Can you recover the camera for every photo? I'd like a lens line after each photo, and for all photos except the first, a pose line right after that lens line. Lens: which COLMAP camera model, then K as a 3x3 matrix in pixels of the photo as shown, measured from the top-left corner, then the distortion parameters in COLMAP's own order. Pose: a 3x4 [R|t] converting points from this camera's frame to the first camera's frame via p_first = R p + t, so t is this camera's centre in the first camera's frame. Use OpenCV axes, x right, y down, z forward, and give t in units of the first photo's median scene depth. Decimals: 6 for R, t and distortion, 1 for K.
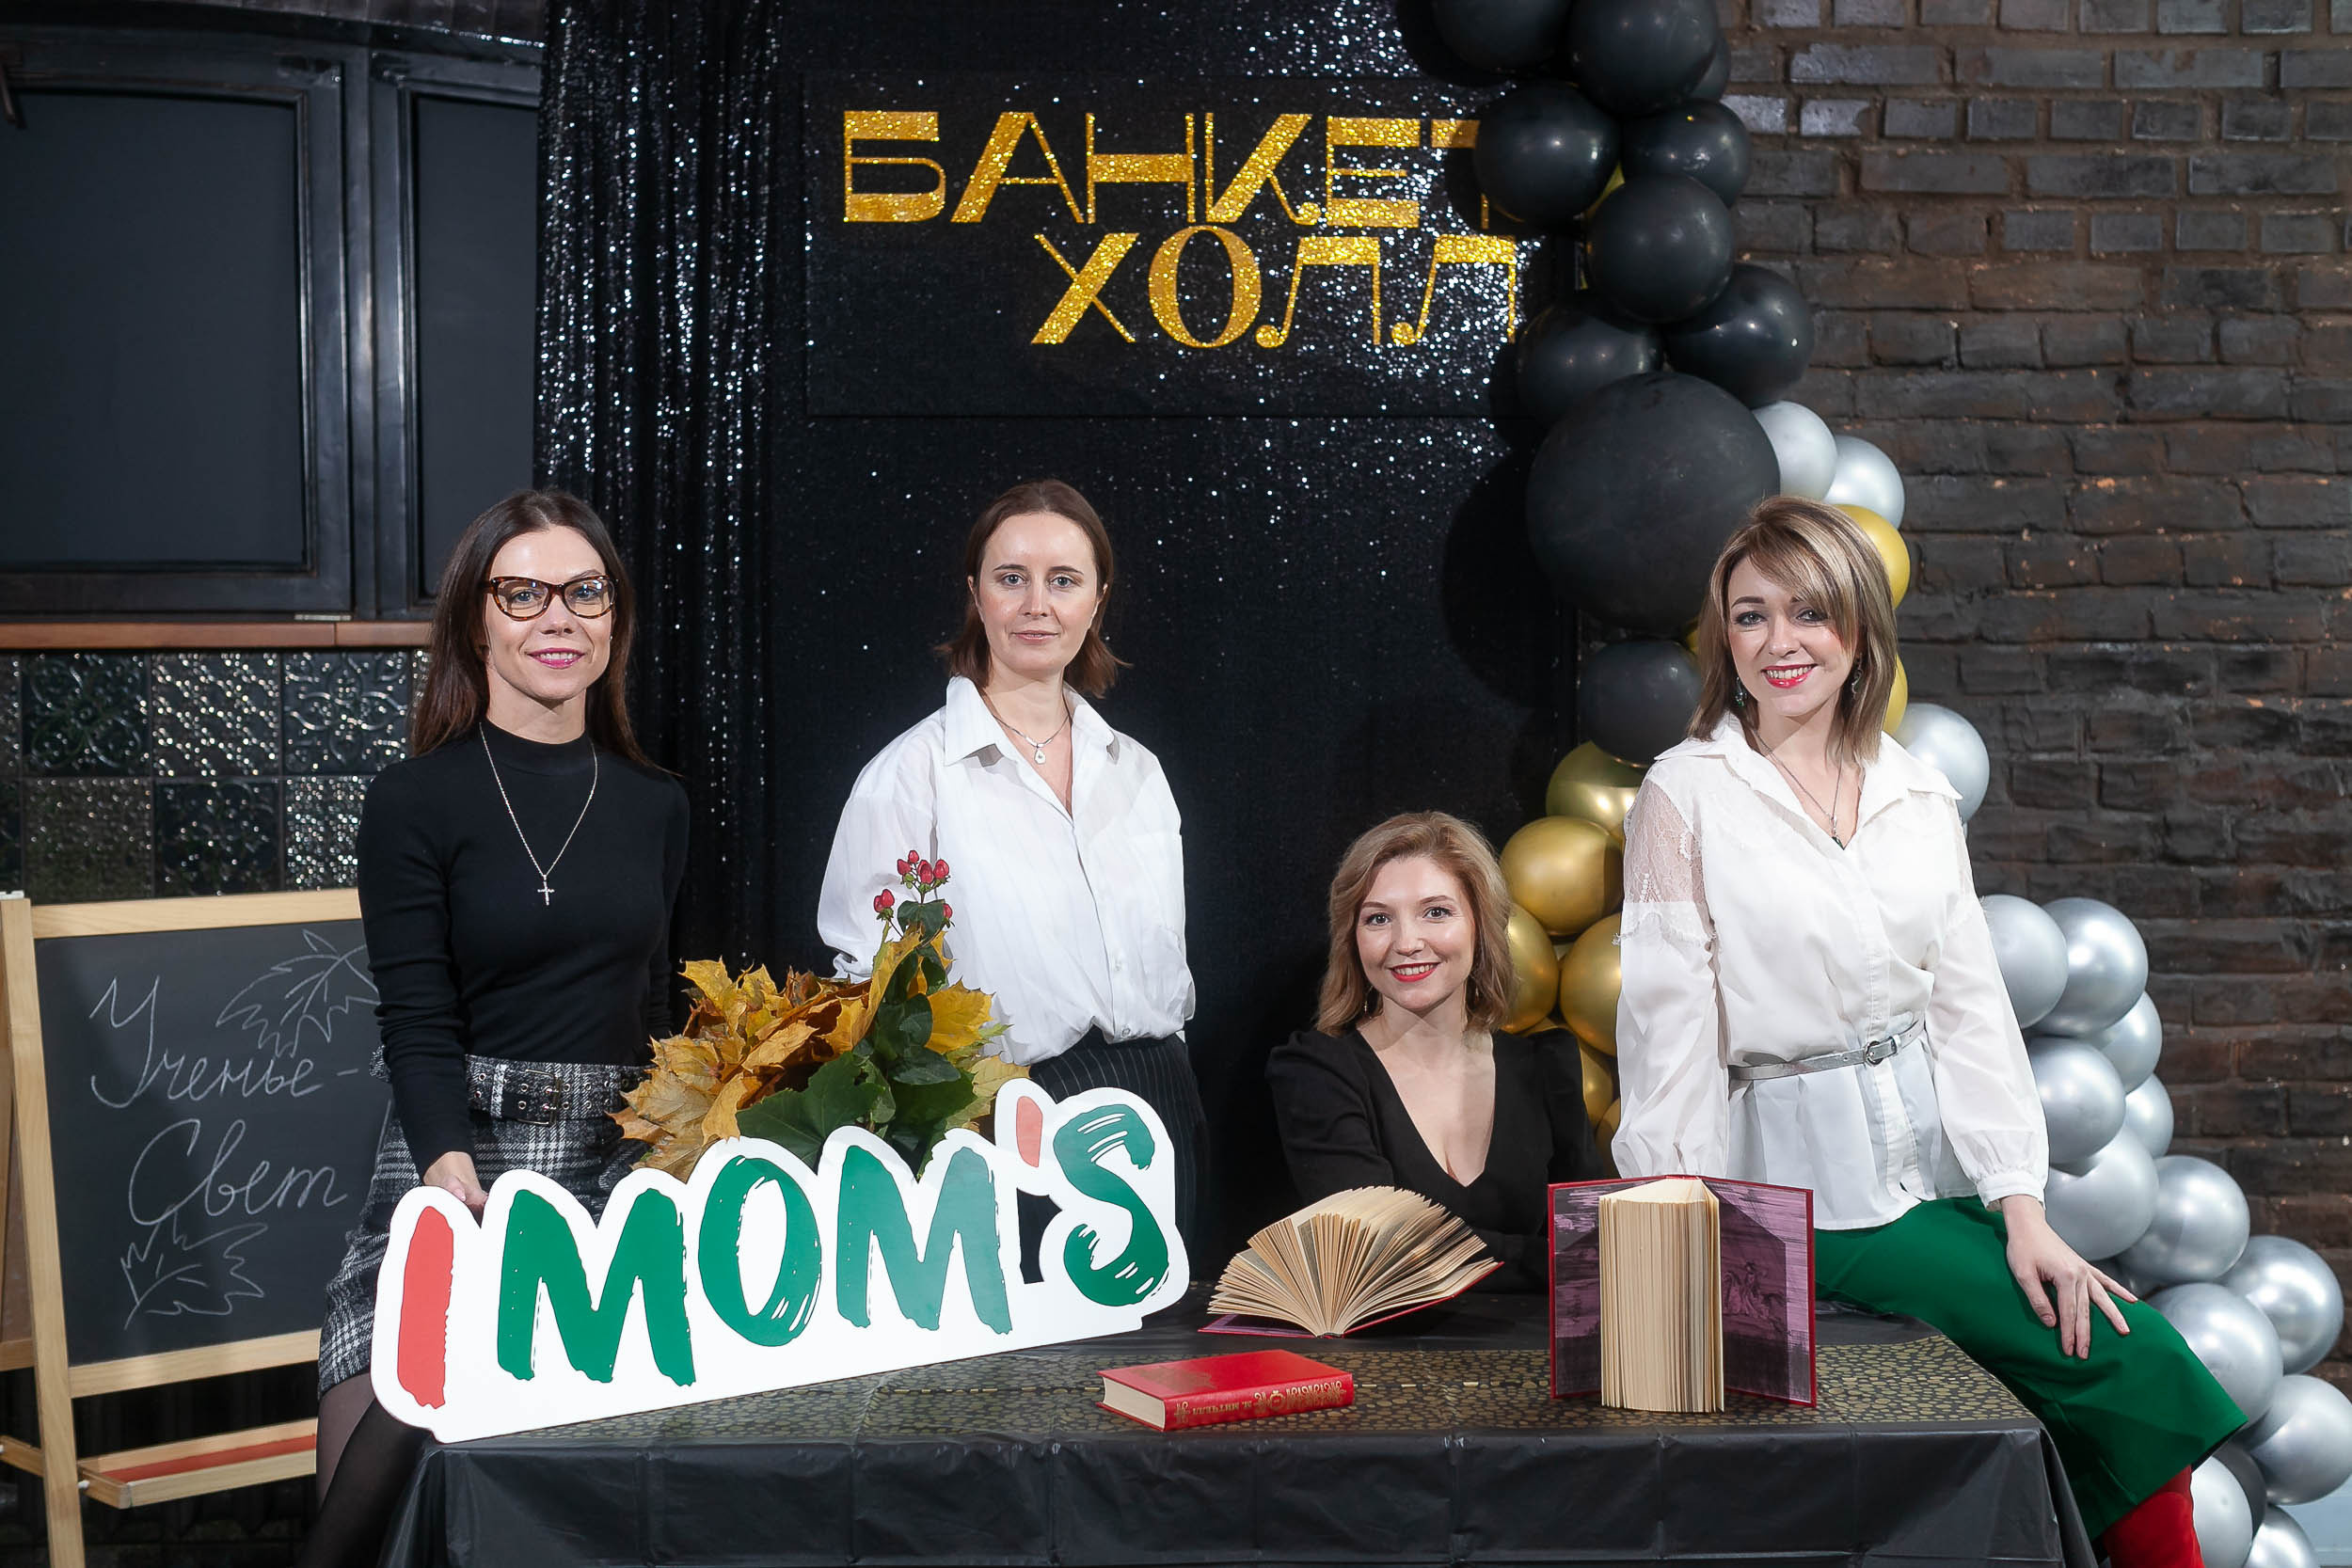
lens RADIAL K [[3386.1, 0, 1178.1], [0, 3386.1, 784.0], [0, 0, 1]] dist [0.032189, -0.061981]
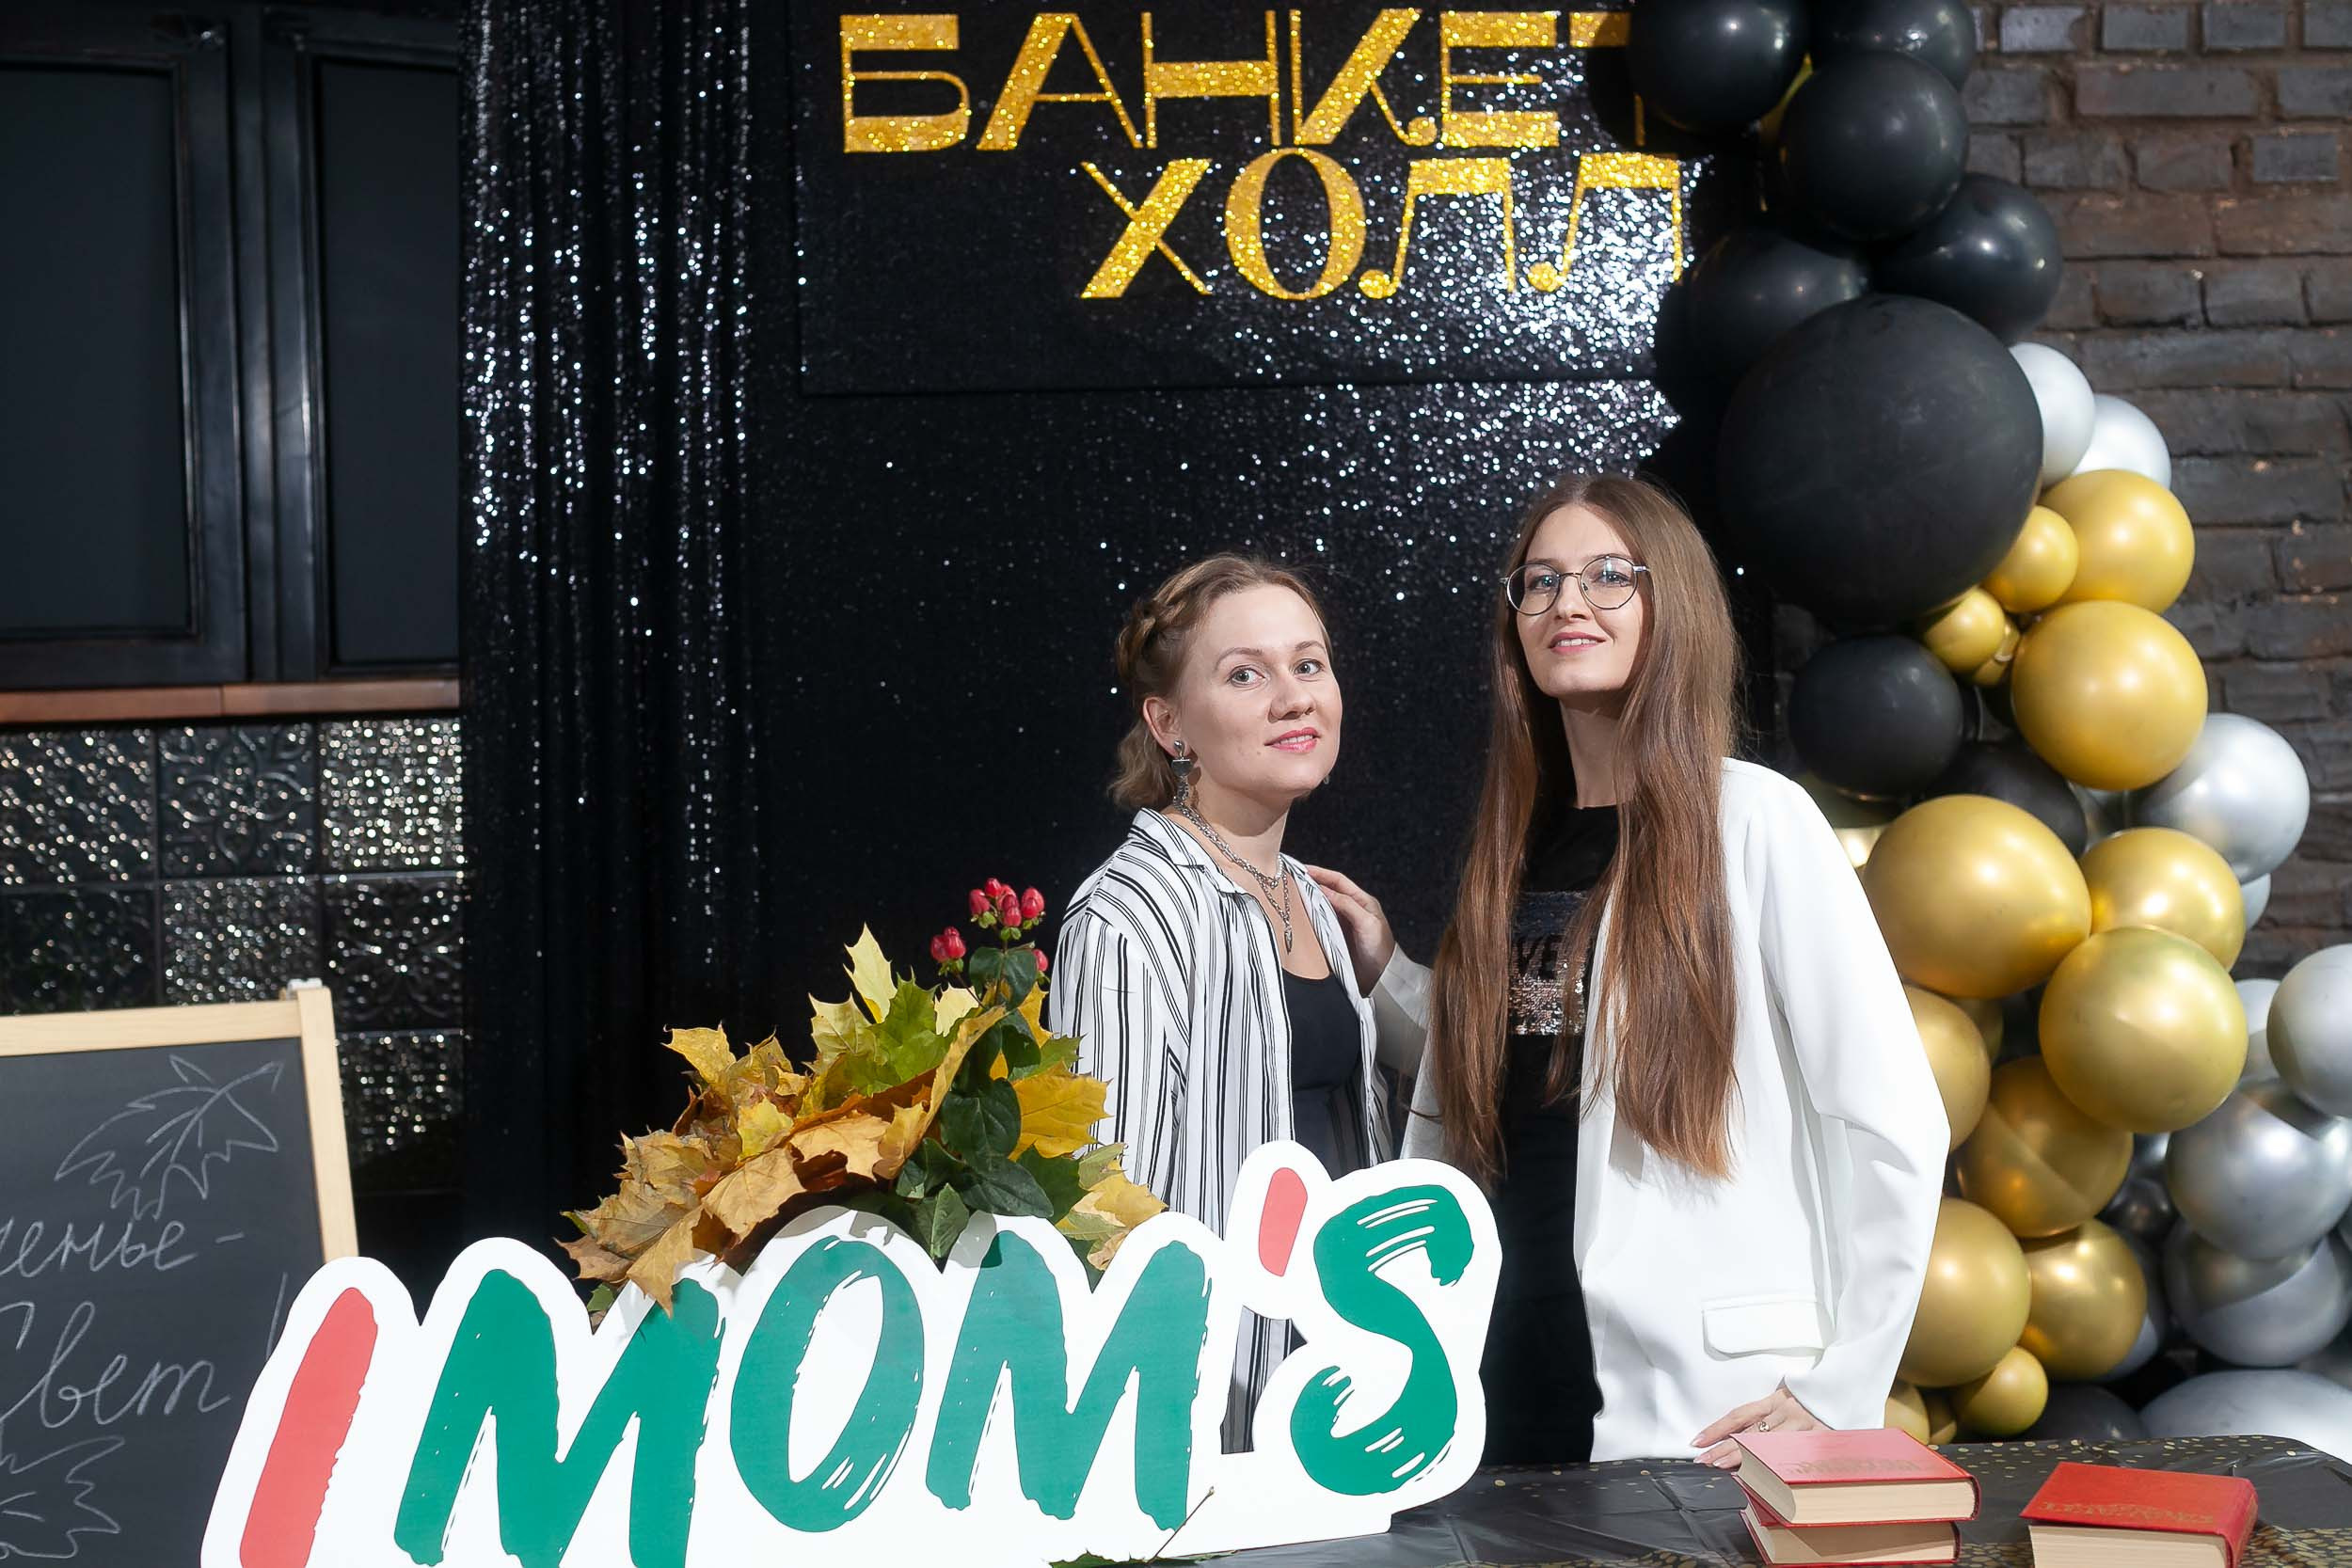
lens RADIAL K [[3389.5, 0, 1181.6], [0, 3389.5, 784.4], [0, 0, 1]] dist [0.017589, -0.007927]
pose [[0.999575, -0.028450, 0.006402, -0.025463], [0.028799, 0.997572, -0.063405, 0.032438], [-0.004583, 0.063562, 0.997967, 0.190092]]
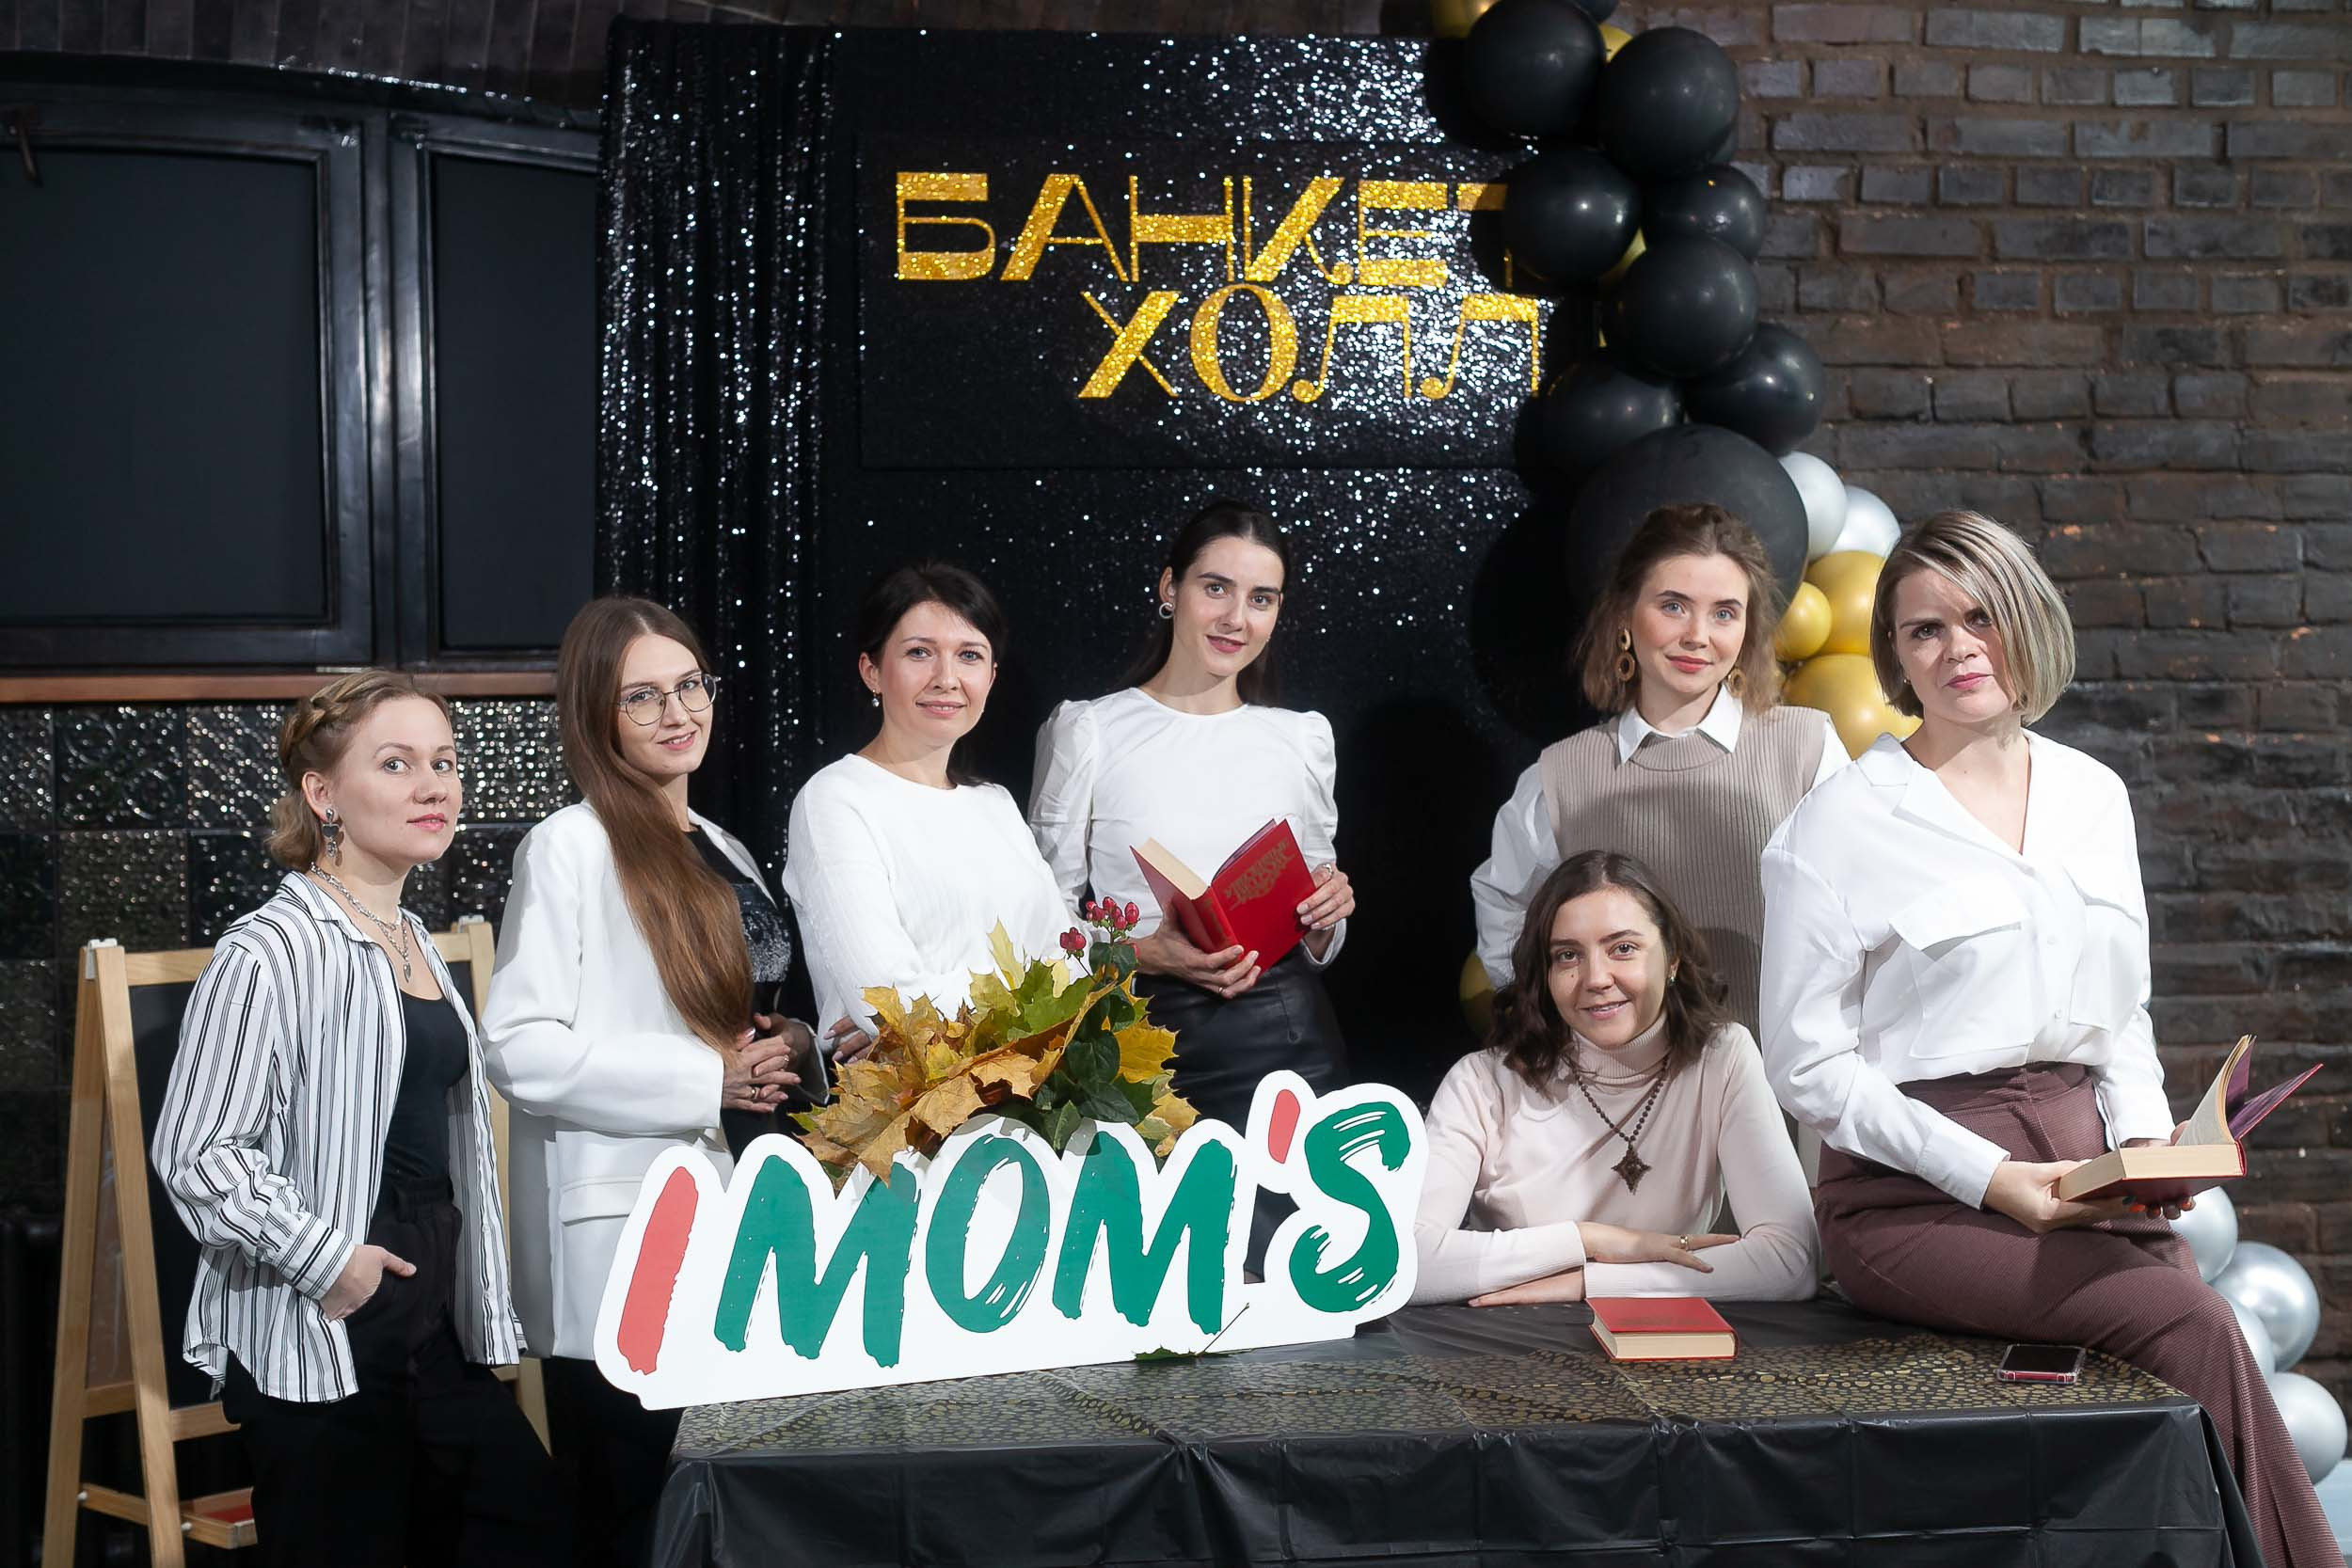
lens RADIAL K [[3379.3, 0, 1177.8], [0, 3379.3, 781.6], [0, 0, 1]] dist [0.020546, -0.002549]
pose [[0.996923, -0.009228, 0.077844, -0.085663], [0.010680, 0.999776, -0.018265, 0.005445], [-0.077658, 0.019041, 0.996798, -0.023399]]
